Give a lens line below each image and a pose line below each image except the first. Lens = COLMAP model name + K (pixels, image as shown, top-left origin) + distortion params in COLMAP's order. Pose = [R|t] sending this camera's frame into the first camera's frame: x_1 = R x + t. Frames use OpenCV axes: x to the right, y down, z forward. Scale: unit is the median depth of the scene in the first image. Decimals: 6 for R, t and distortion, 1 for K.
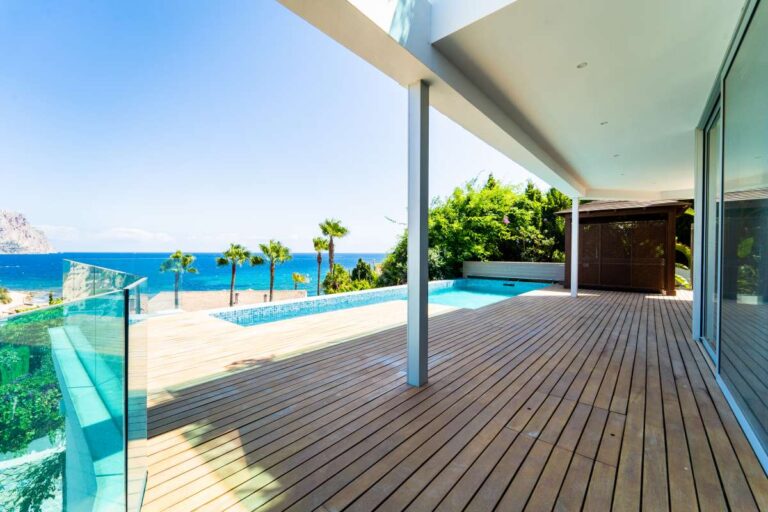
lens RADIAL K [[309.2, 0, 383.5], [0, 309.2, 255.6], [0, 0, 1]] dist [0.006185, -0.003400]
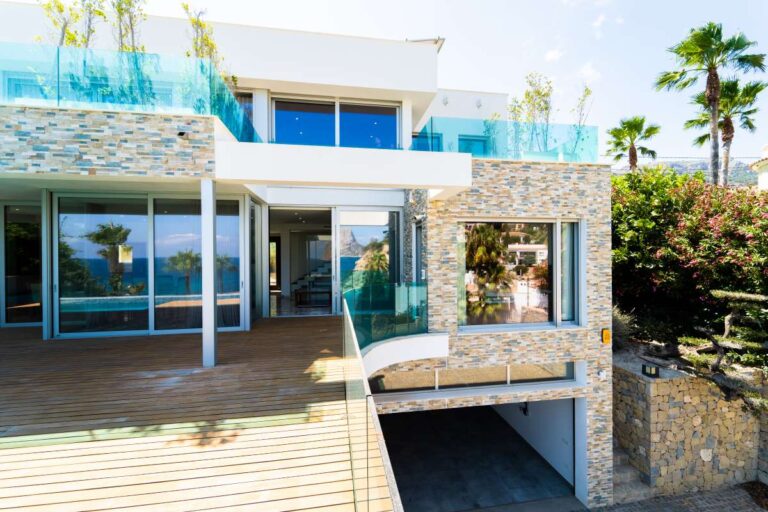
lens RADIAL K [[309.2, 0, 383.5], [0, 309.2, 255.6], [0, 0, 1]] dist [0.006185, -0.003400]
pose [[-0.763616, -0.002552, 0.645665, -0.917827], [0.008572, 0.999864, 0.014090, -0.094821], [-0.645613, 0.016294, -0.763491, 0.936164]]
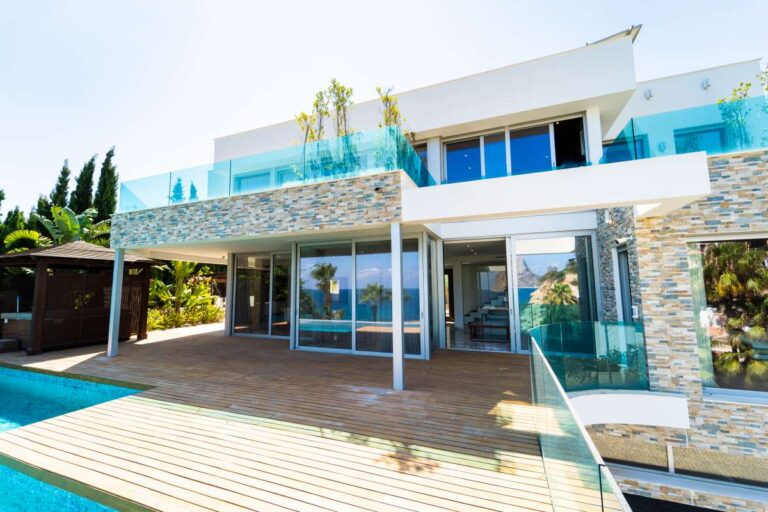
lens RADIAL K [[309.2, 0, 383.5], [0, 309.2, 255.6], [0, 0, 1]] dist [0.006185, -0.003400]
pose [[-0.334224, 0.093118, 0.937882, -0.906118], [0.017991, 0.995556, -0.092433, -0.101834], [-0.942322, -0.014020, -0.334414, 0.964351]]
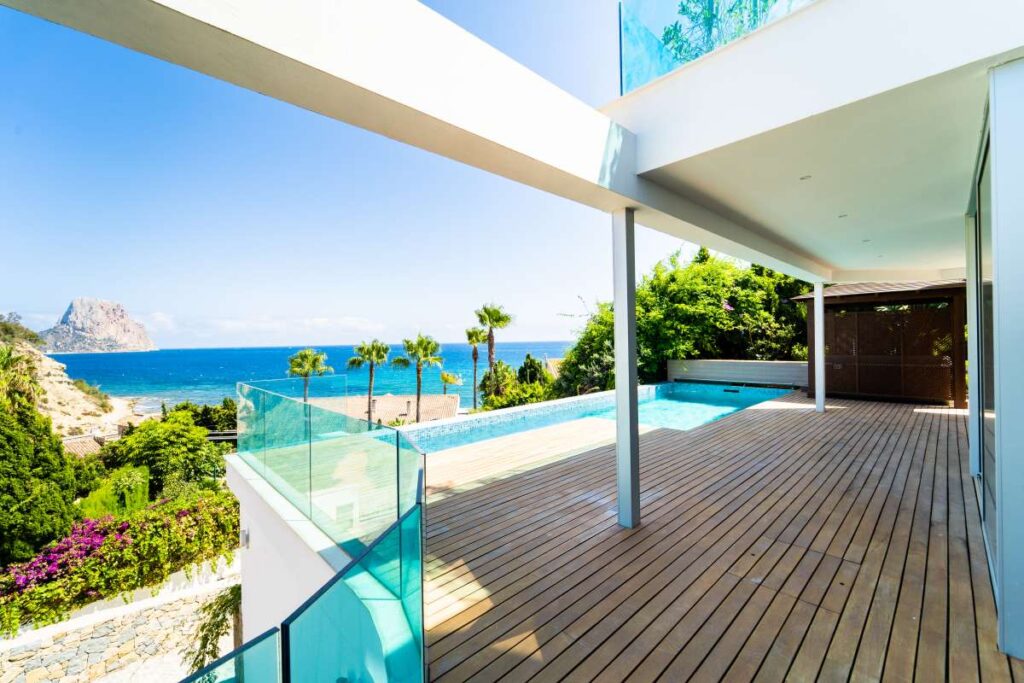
lens RADIAL K [[412.3, 0, 511.3], [0, 412.3, 341.0], [0, 0, 1]] dist [0.006185, -0.003400]
pose [[0.994301, -0.023046, -0.104089, -0.060184], [0.022079, 0.999702, -0.010441, -0.081655], [0.104299, 0.008084, 0.994513, -0.170688]]
